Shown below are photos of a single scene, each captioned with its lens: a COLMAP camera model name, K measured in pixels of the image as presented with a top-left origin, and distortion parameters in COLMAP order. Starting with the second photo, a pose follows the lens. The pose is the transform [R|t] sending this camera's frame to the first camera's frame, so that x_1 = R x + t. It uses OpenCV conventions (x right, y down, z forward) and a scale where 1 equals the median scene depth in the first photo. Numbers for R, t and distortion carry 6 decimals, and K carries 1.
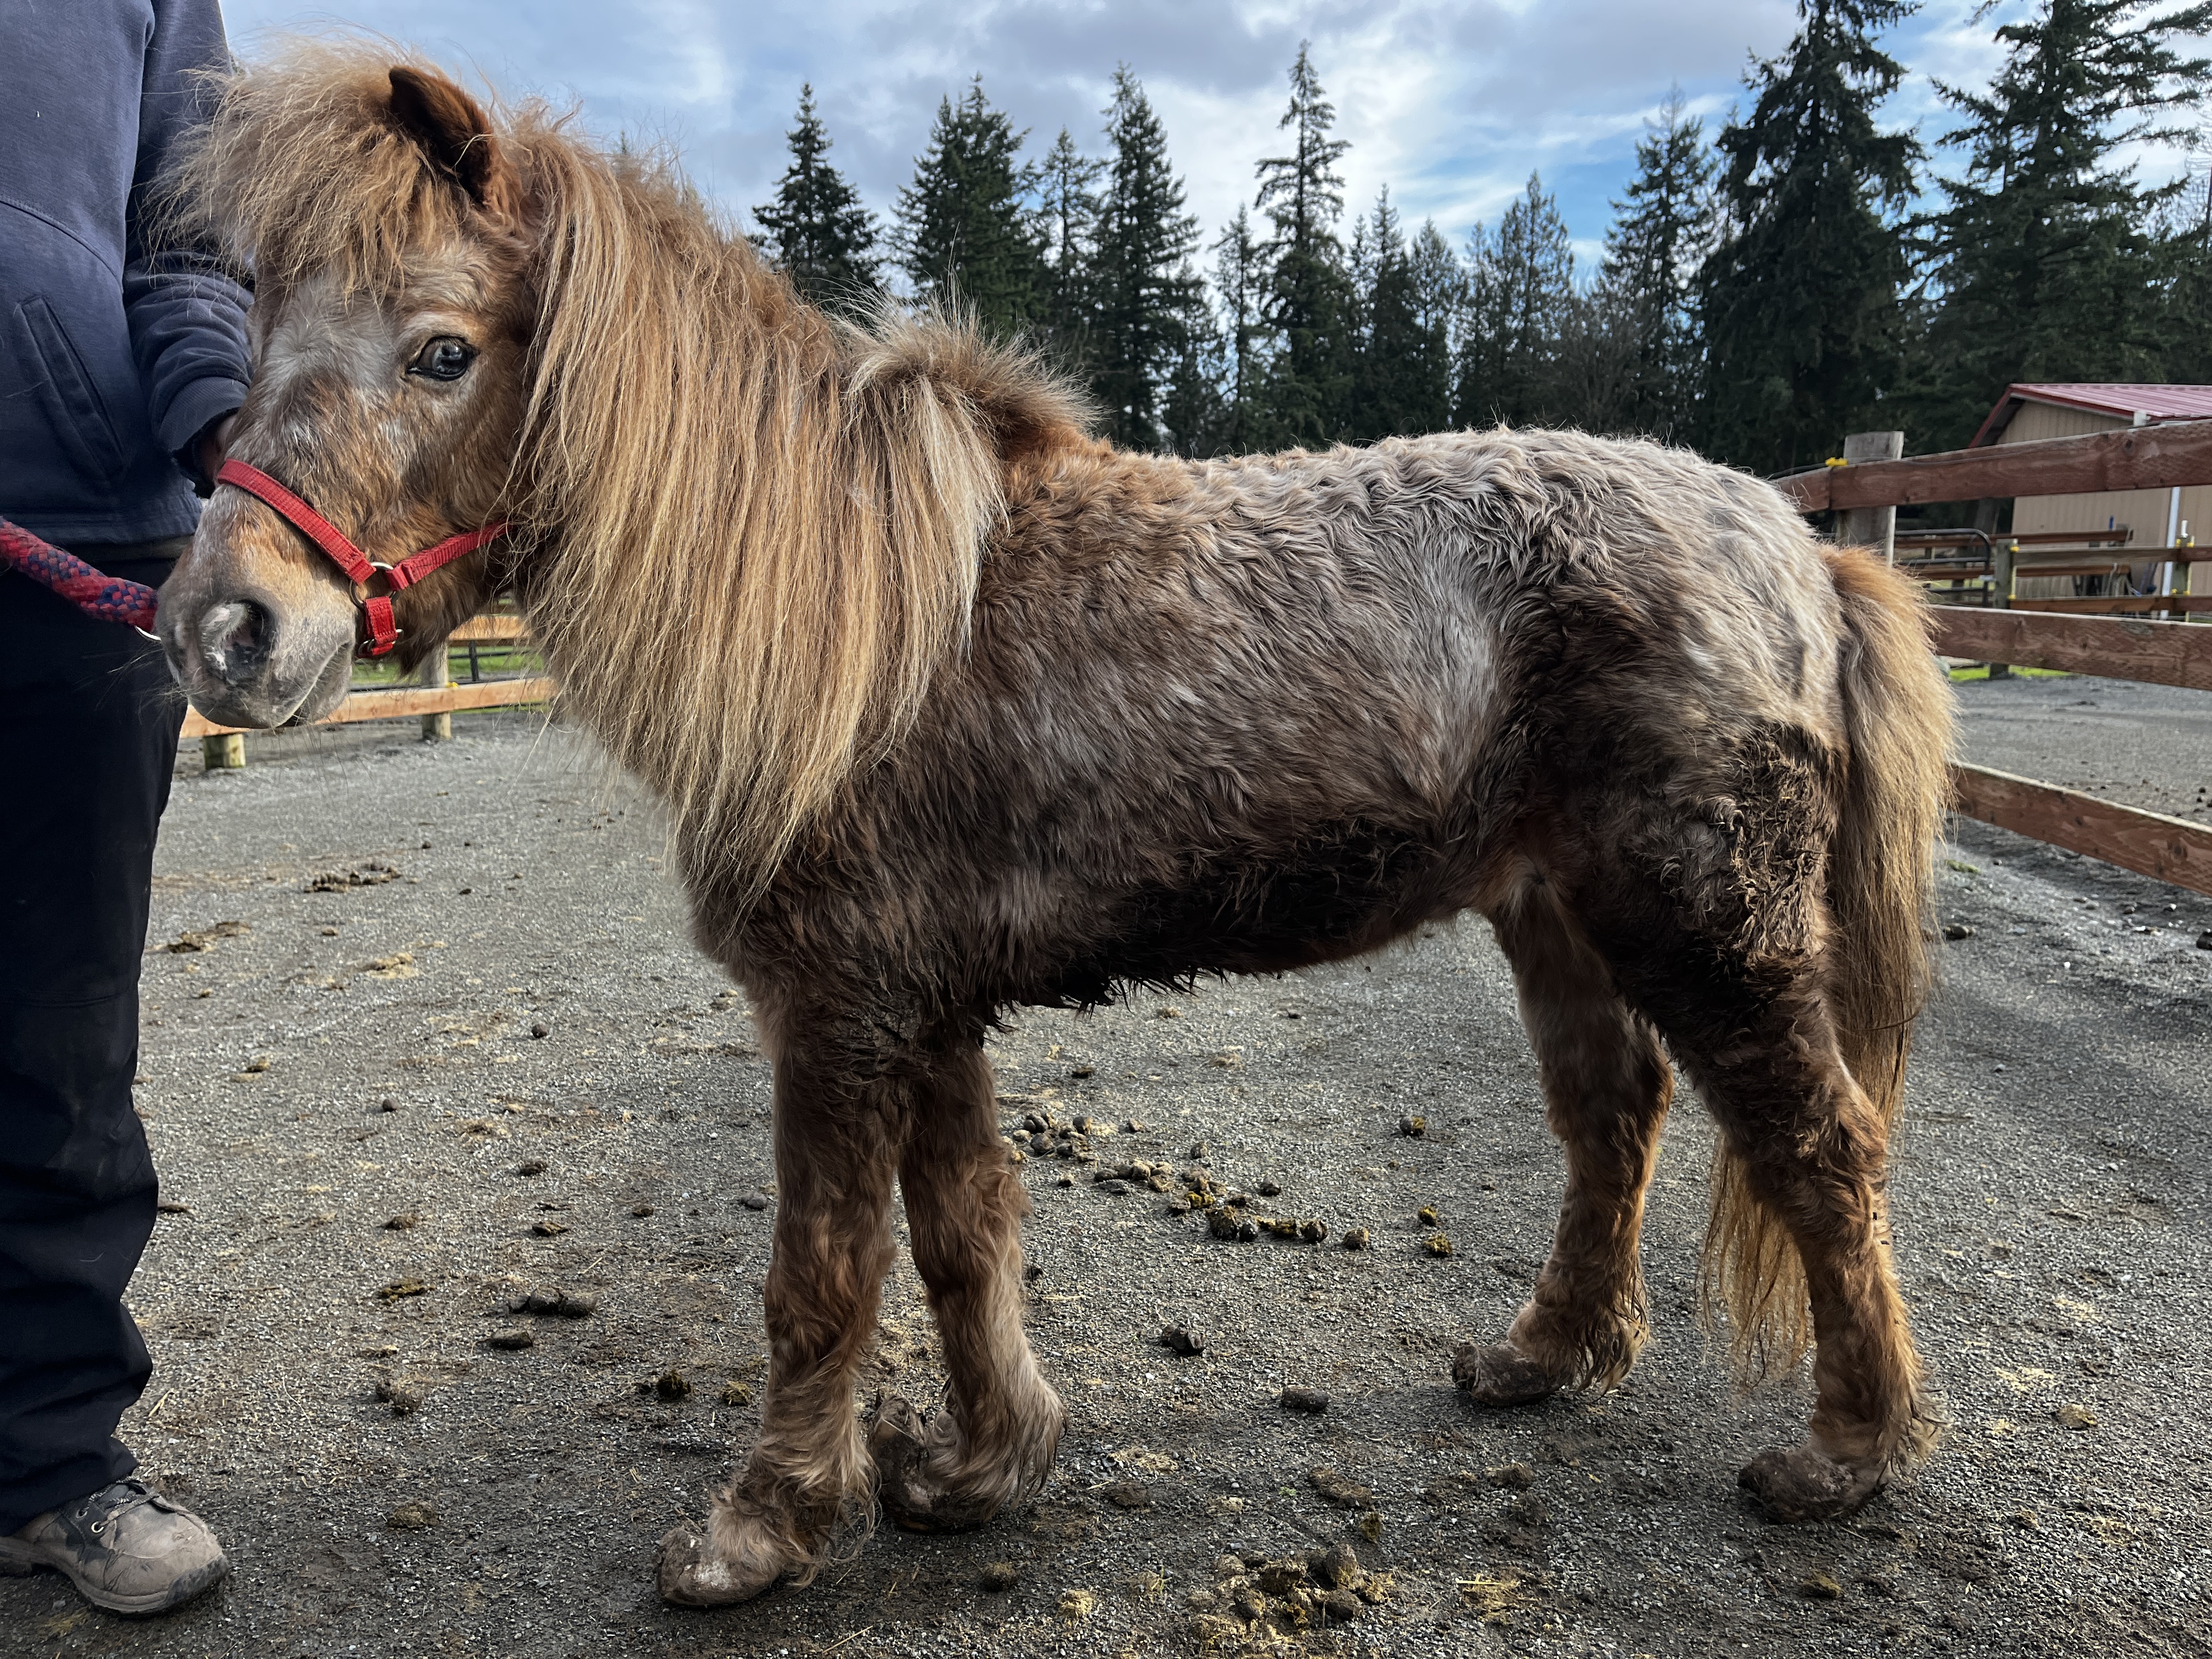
lens RADIAL K [[1761.5, 0, 1075.9], [0, 1761.5, 827.8], [0, 0, 1]] dist [0.001285, -0.018345]
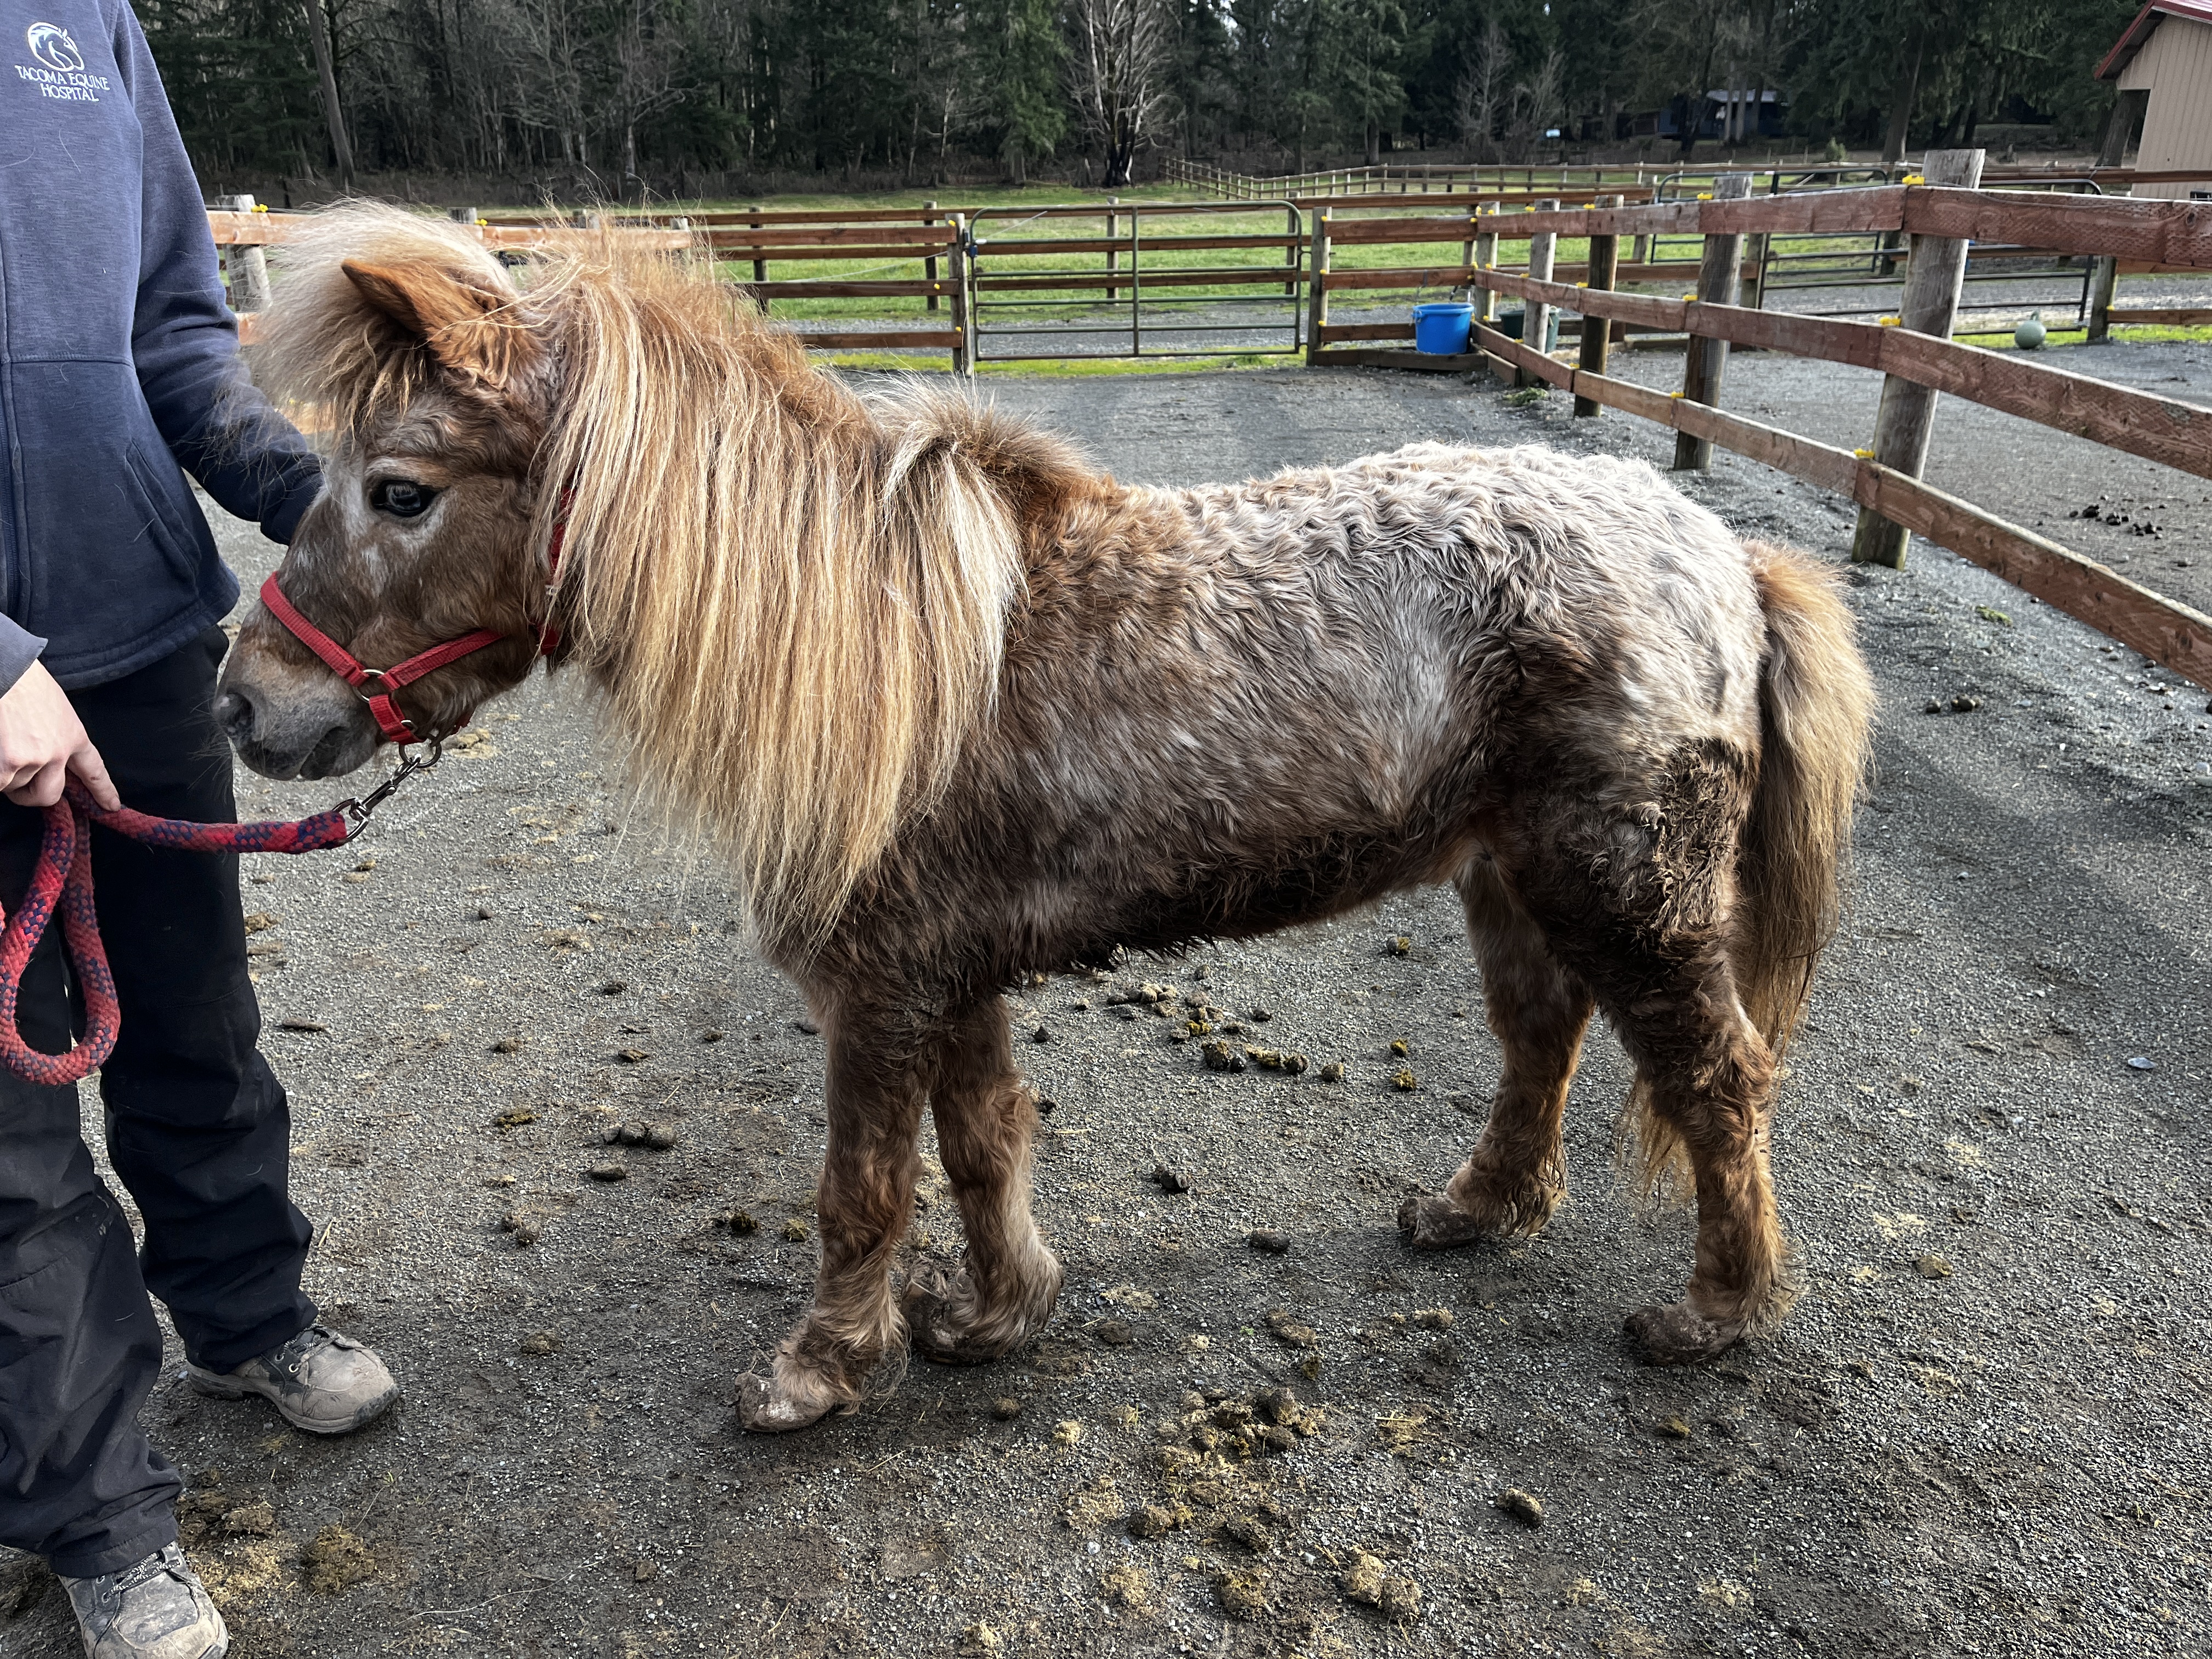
lens RADIAL K [[1761.5, 0, 1075.9], [0, 1761.5, 827.8], [0, 0, 1]] dist [0.001285, -0.018345]
pose [[0.999265, 0.031454, -0.021889, 0.018029], [-0.026433, 0.979326, 0.200556, -0.207893], [0.027745, -0.199830, 0.979438, -0.130835]]
